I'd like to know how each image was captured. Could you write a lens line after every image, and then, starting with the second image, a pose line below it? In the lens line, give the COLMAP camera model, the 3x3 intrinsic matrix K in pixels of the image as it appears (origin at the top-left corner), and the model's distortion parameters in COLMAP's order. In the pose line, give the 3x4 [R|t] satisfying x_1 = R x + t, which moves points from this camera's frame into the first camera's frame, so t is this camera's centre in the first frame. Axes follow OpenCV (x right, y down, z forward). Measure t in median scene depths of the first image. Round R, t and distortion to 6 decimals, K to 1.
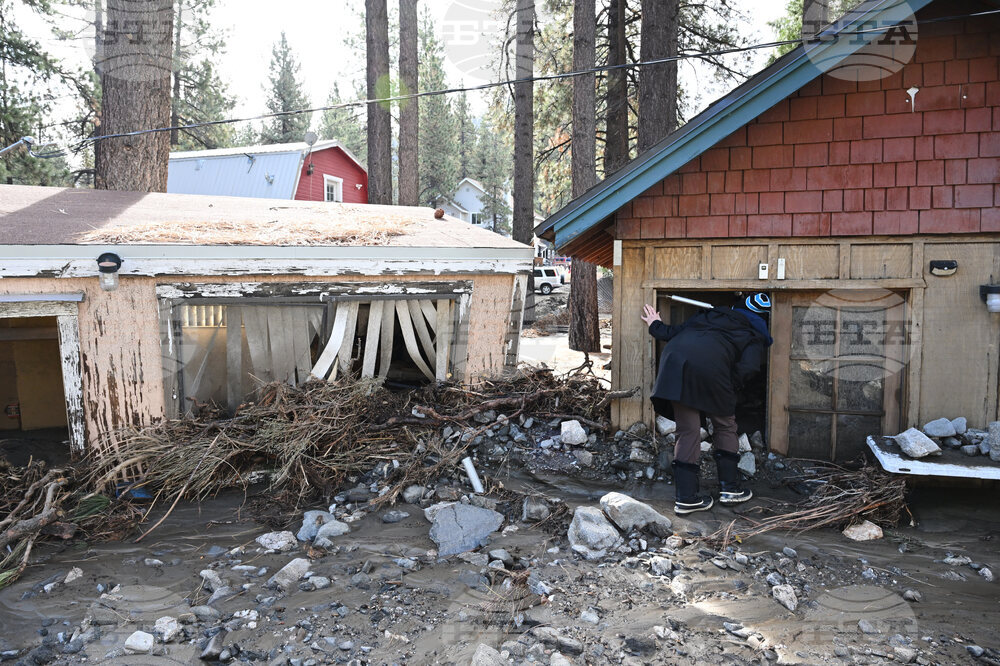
lens RADIAL K [[670.3, 0, 499.8], [0, 670.3, 333.1], [0, 0, 1]] dist [0.002306, -0.001542]
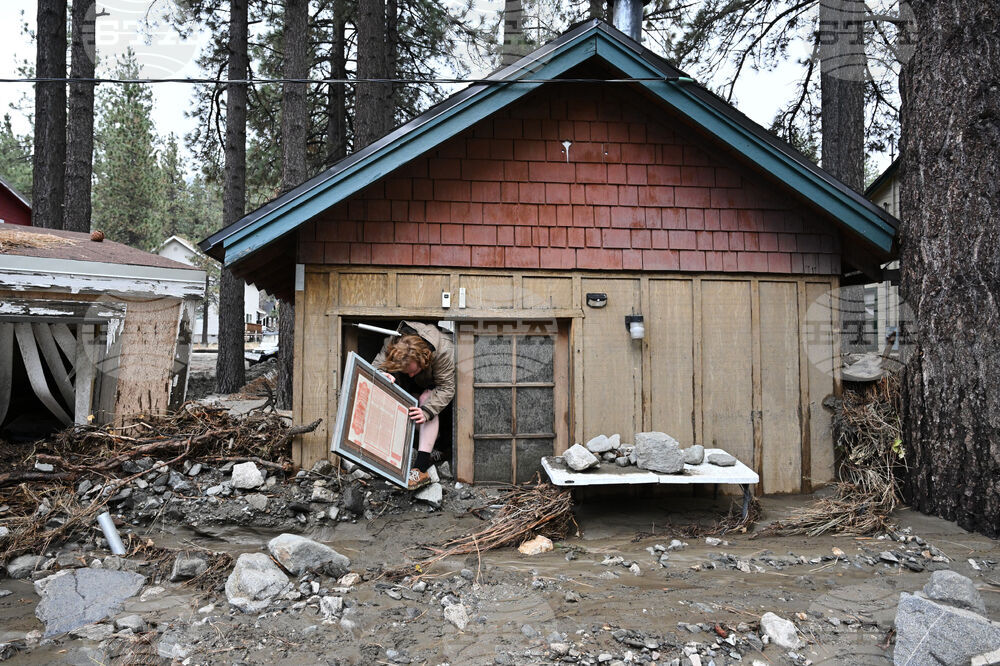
lens RADIAL K [[670.3, 0, 500.0], [0, 670.3, 332.5], [0, 0, 1]] dist [0.002306, -0.001542]
pose [[0.920608, 0.016879, 0.390122, 0.073187], [0.025102, 0.994441, -0.102261, 0.063743], [-0.389680, 0.103935, 0.915067, 0.042621]]
